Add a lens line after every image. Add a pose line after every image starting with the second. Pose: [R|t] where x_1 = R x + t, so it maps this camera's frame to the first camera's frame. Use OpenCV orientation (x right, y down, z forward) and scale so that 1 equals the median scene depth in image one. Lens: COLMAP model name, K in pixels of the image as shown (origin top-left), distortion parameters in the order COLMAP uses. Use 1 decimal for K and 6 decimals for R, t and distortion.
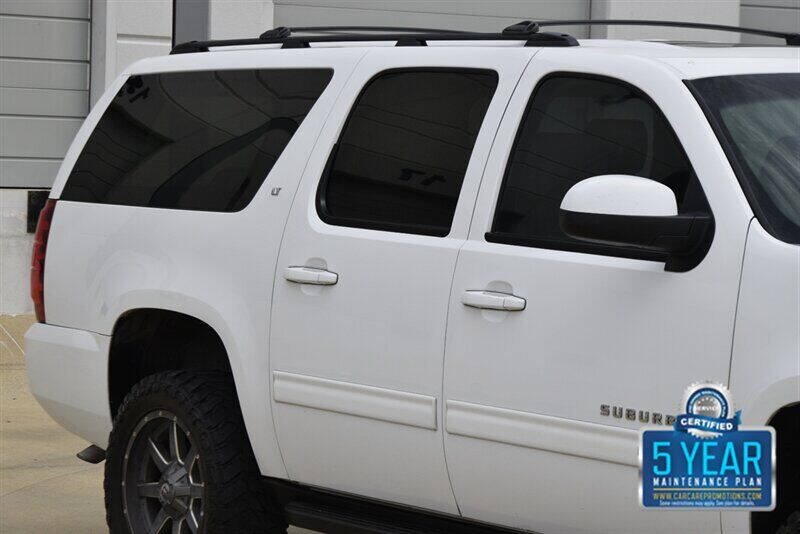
lens RADIAL K [[2872.4, 0, 400.0], [0, 2872.4, 267.0], [0, 0, 1]] dist [0.110320, 2.051296]
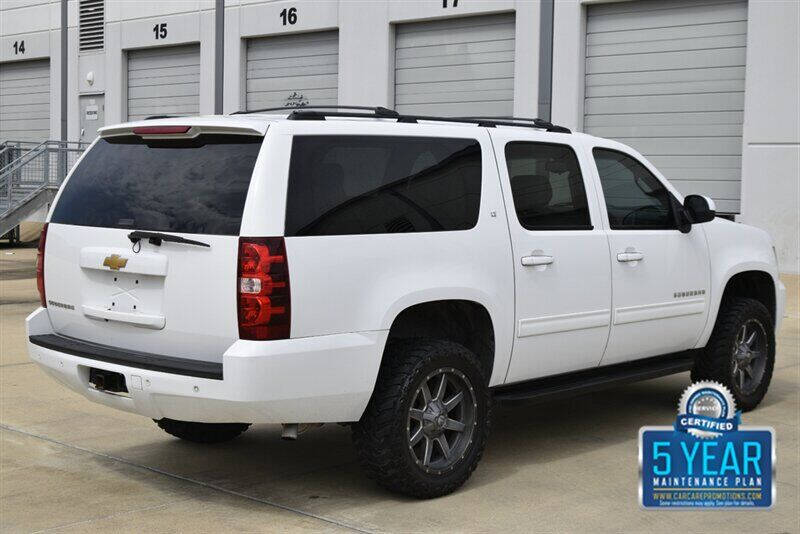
lens RADIAL K [[1217.5, 0, 400.0], [0, 1217.5, 267.0], [0, 0, 1]] dist [-0.029026, 0.009327]
pose [[-0.191642, -0.104193, 0.975919, -0.728802], [0.029045, 0.993311, 0.111754, -0.077277], [-0.981035, 0.049763, -0.187334, 1.205157]]
